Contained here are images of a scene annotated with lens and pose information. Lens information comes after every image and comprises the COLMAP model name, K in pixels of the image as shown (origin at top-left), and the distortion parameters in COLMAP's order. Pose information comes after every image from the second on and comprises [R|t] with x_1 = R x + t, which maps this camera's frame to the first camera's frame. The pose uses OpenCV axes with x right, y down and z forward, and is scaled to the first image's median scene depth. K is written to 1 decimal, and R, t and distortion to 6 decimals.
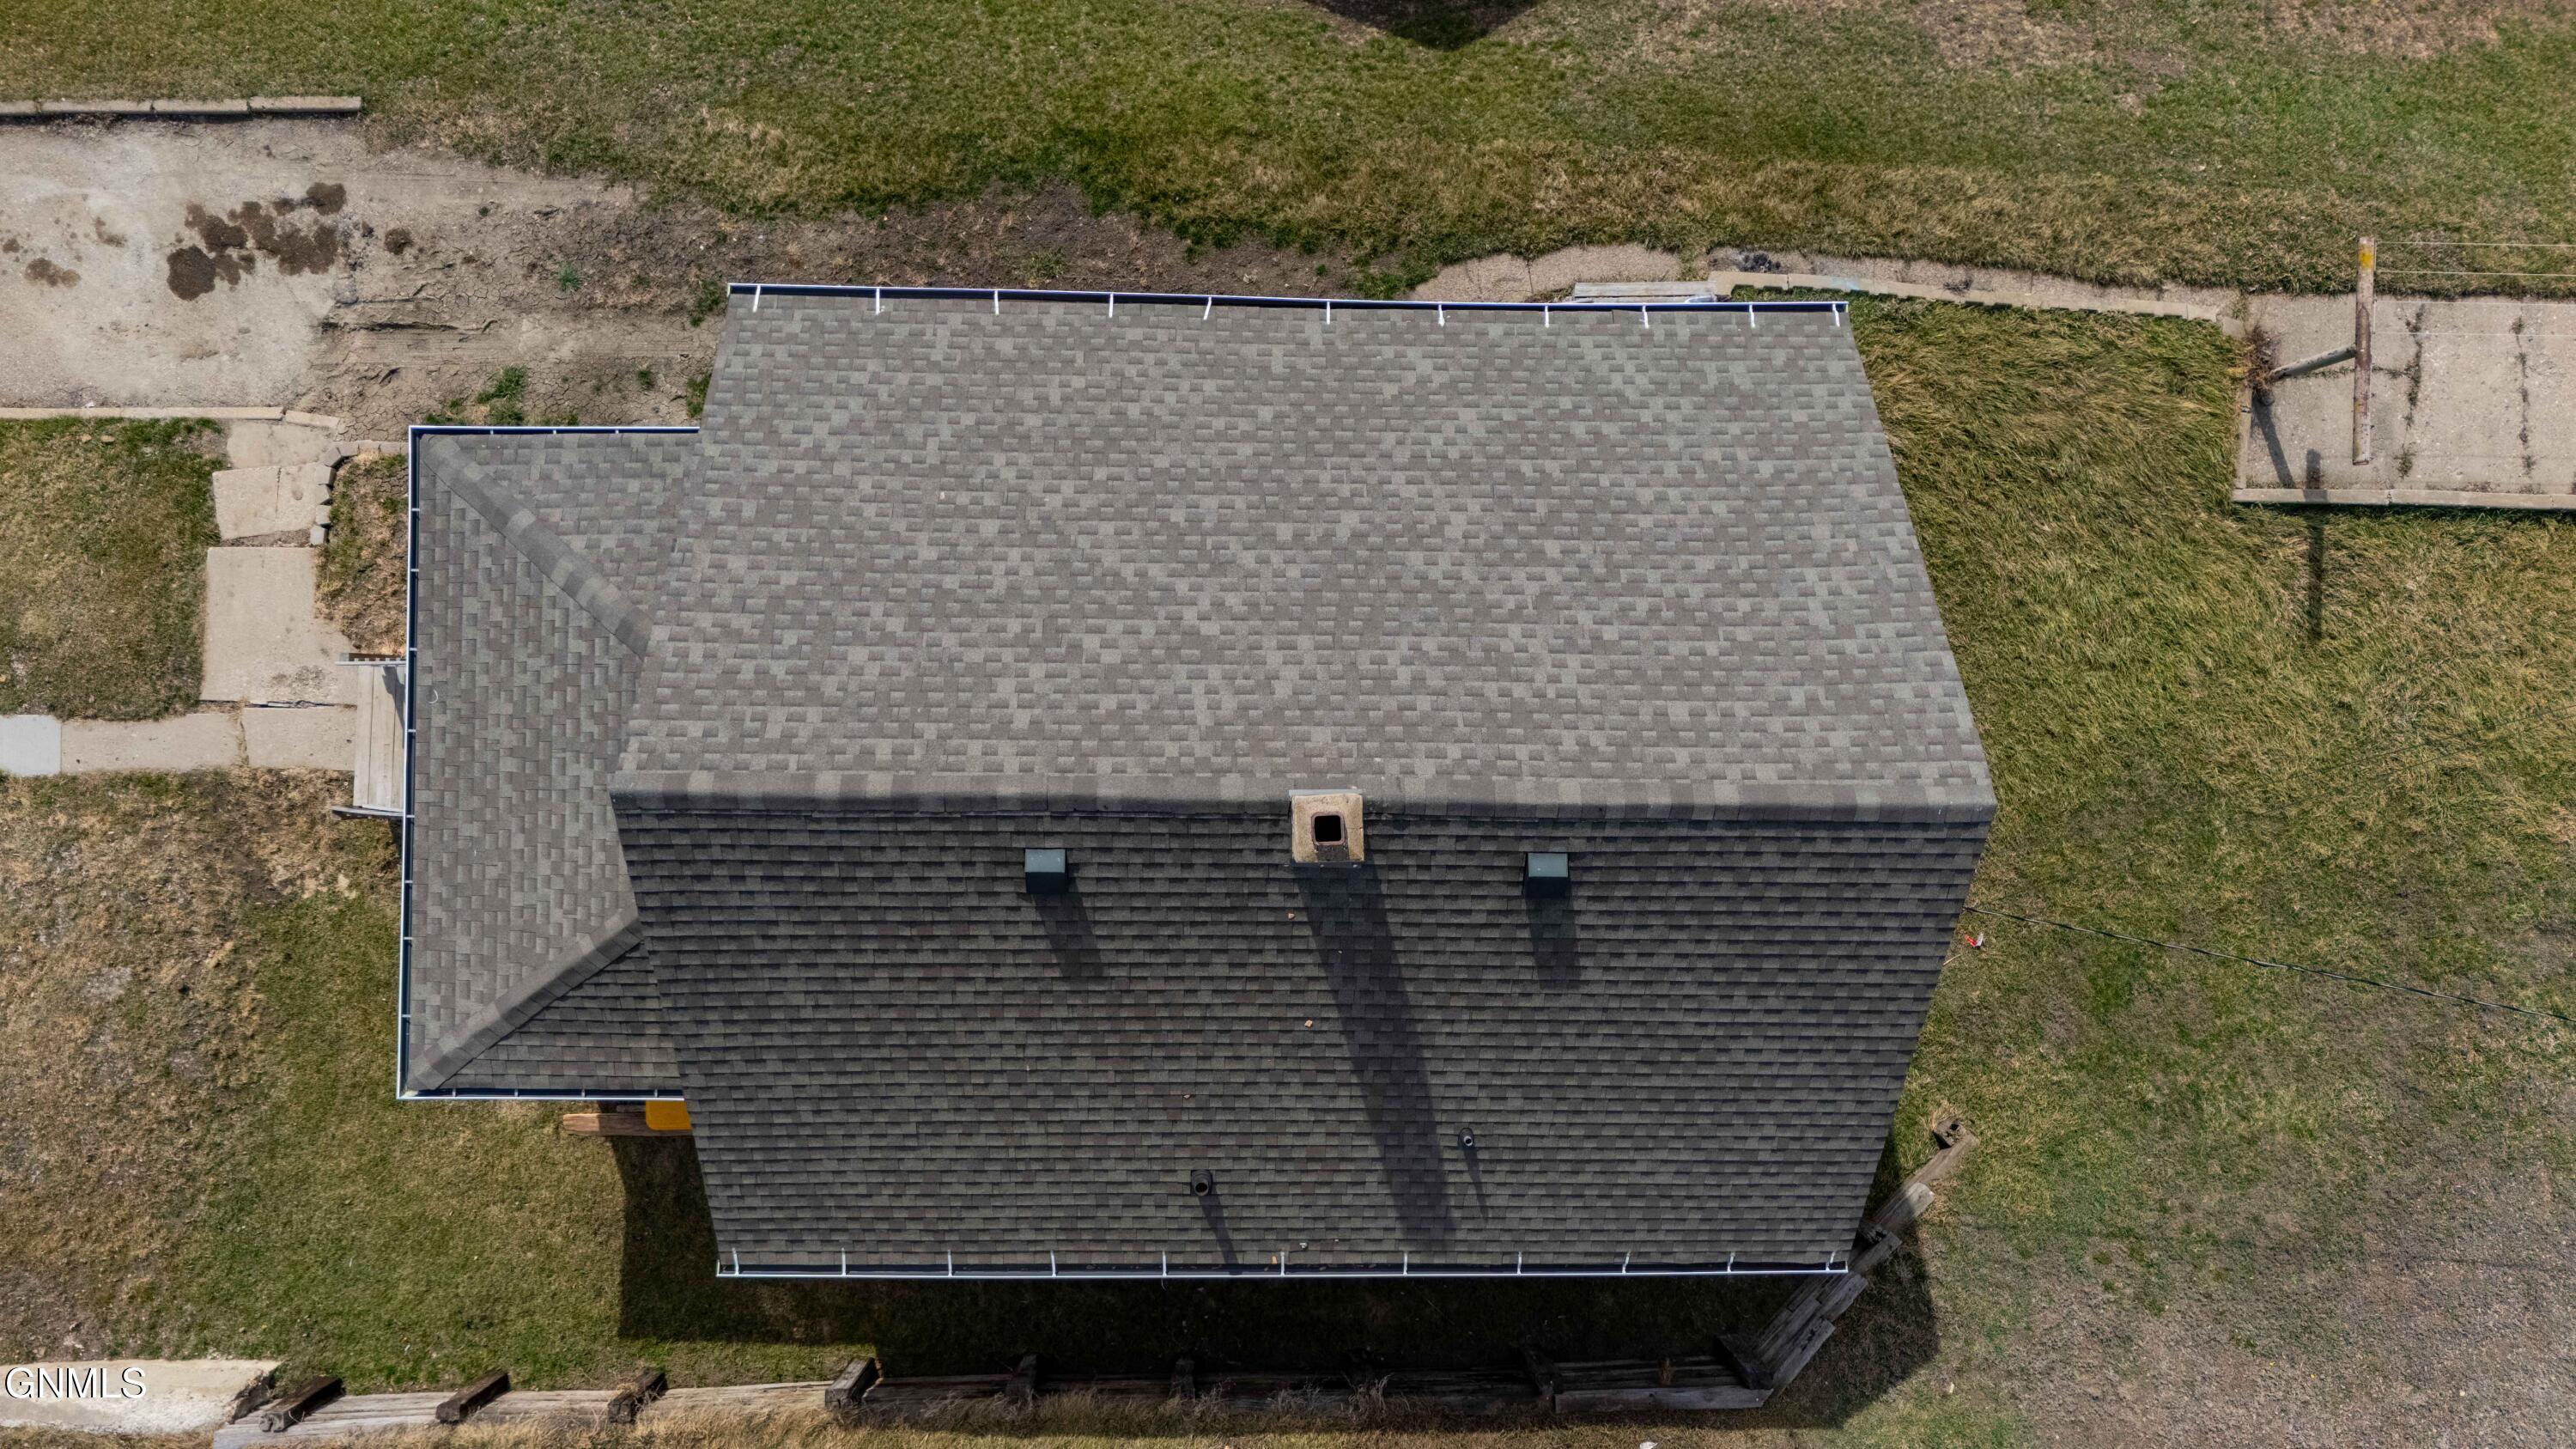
lens RADIAL K [[1875.5, 0, 1287.7], [0, 1875.5, 713.1], [0, 0, 1]] dist [0.103906, -0.096268]
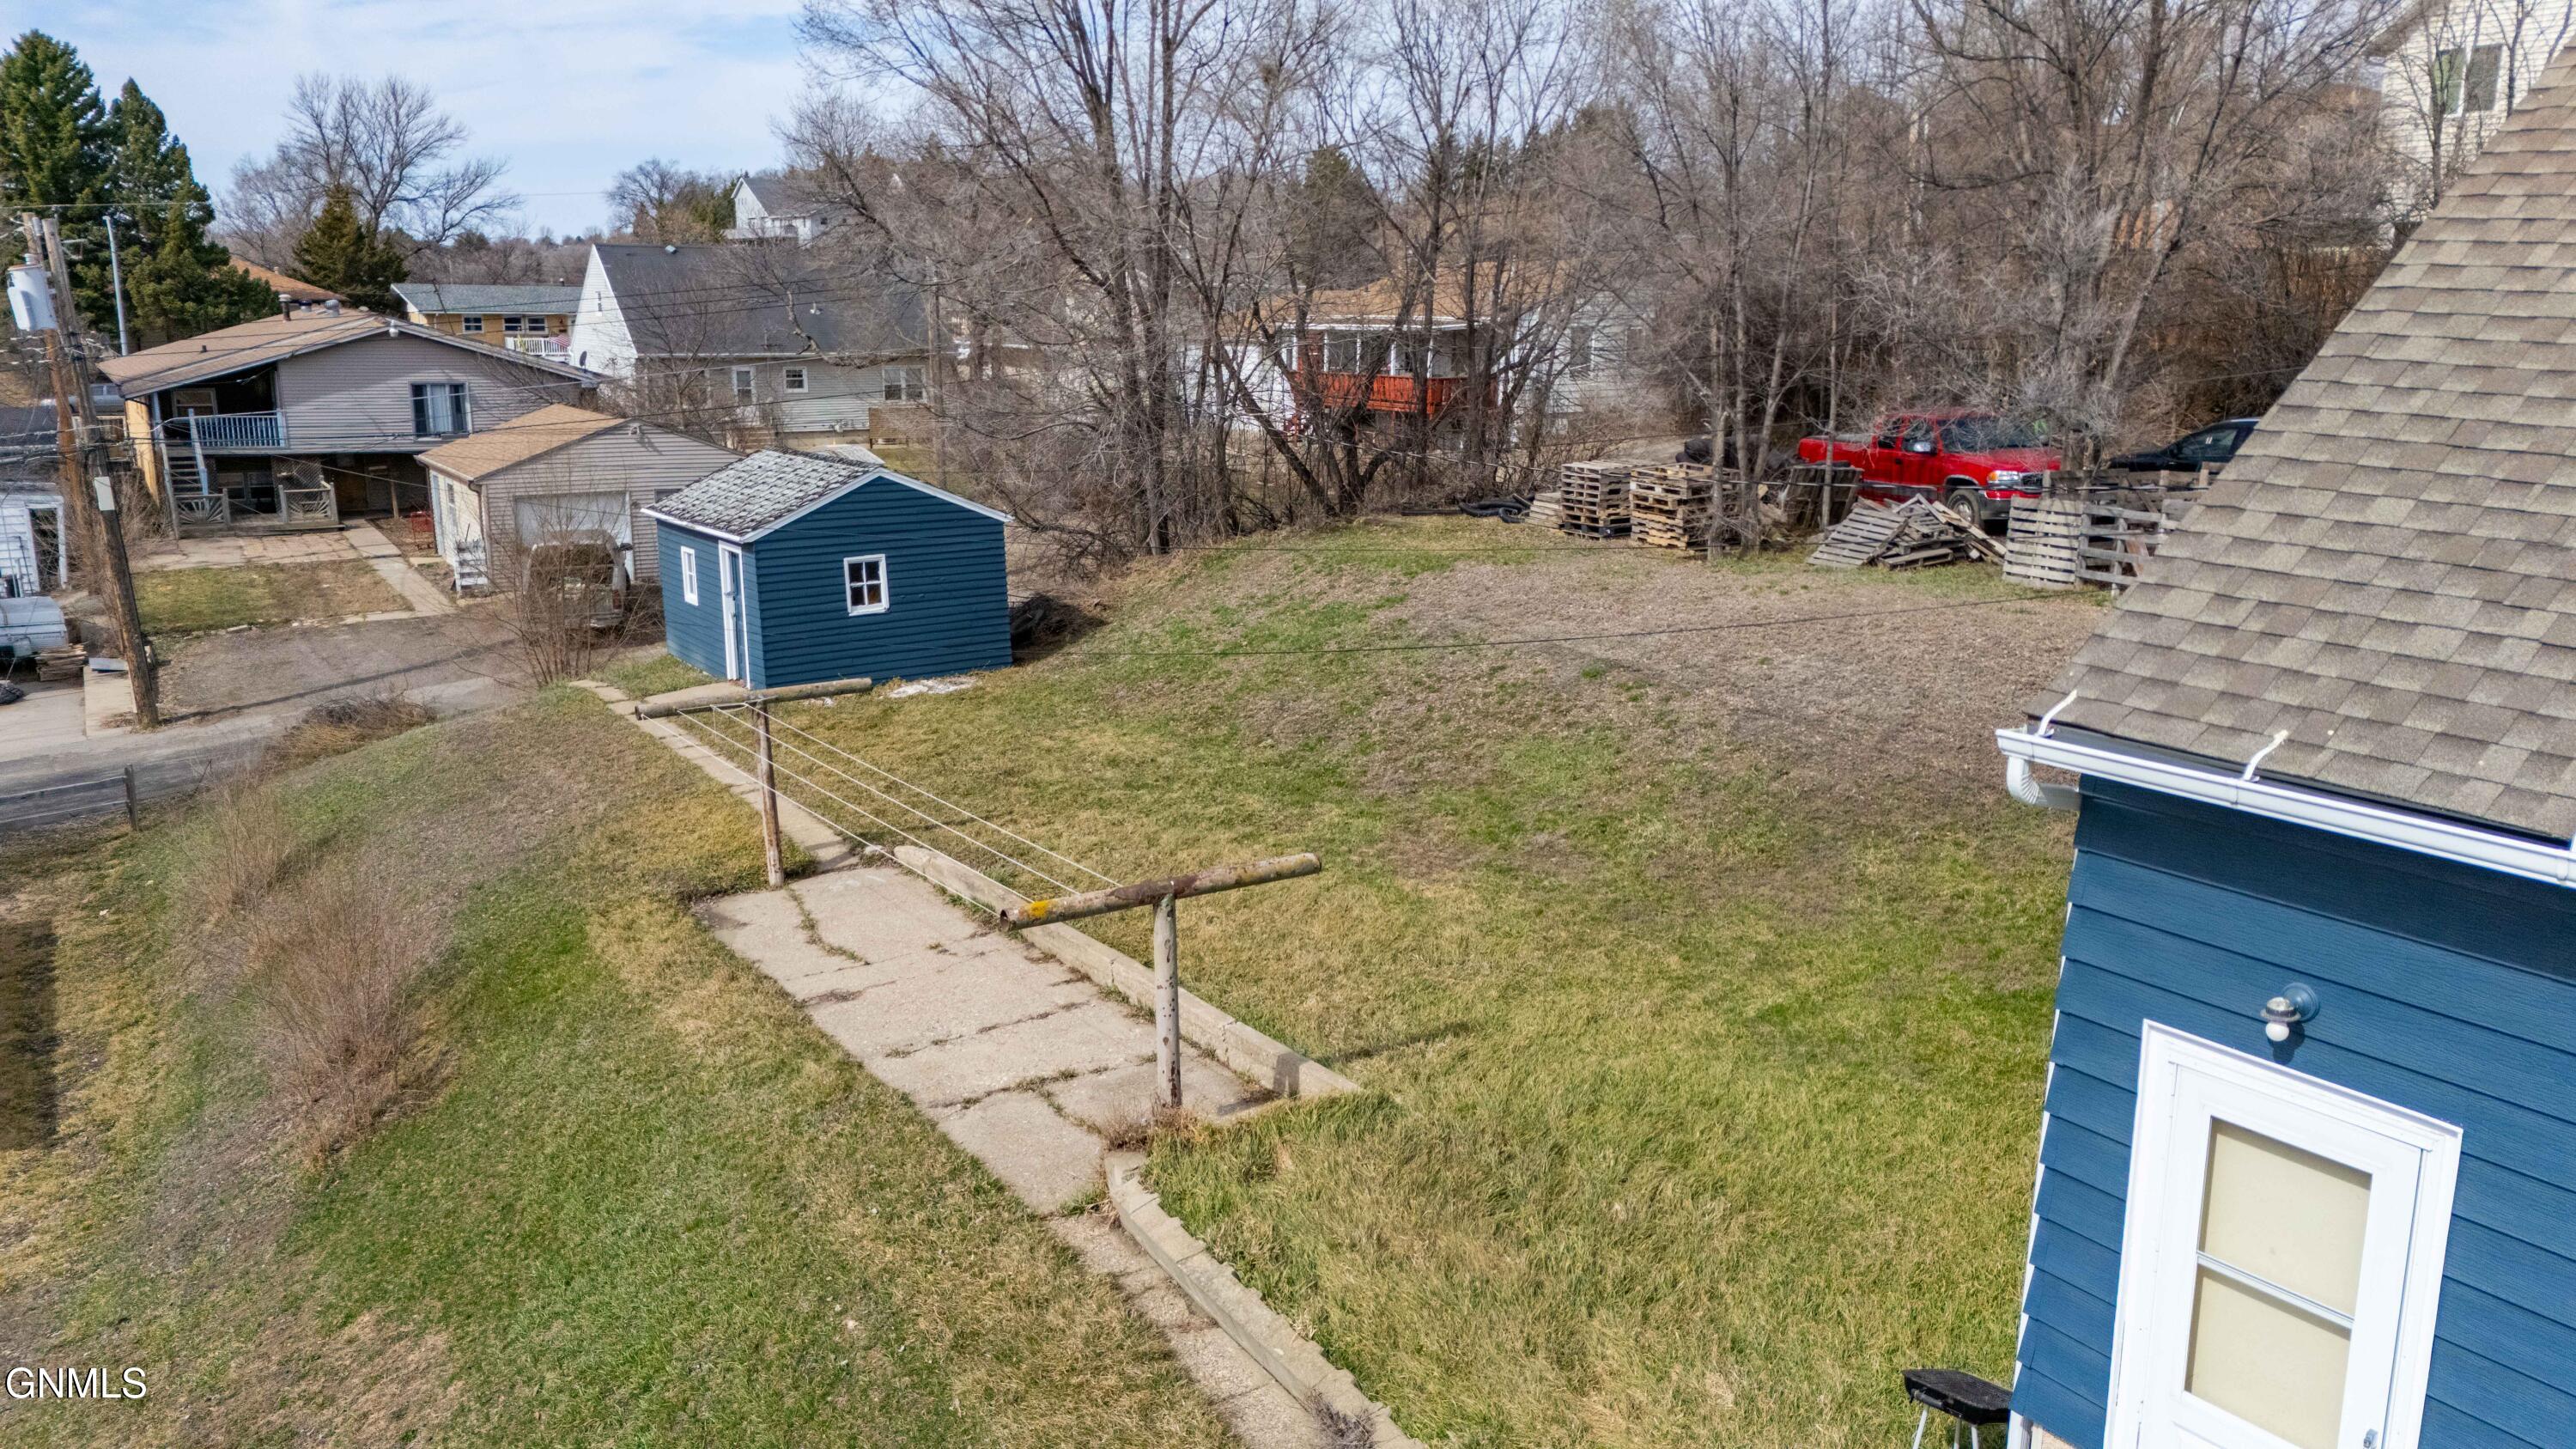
lens RADIAL K [[1868.2, 0, 1293.9], [0, 1868.2, 713.0], [0, 0, 1]] dist [0.099624, -0.111595]
pose [[-0.557119, -0.216663, 0.801671, 0.048862], [0.829872, -0.109777, 0.547049, -0.460736], [-0.030520, 0.970055, 0.240961, 0.745744]]
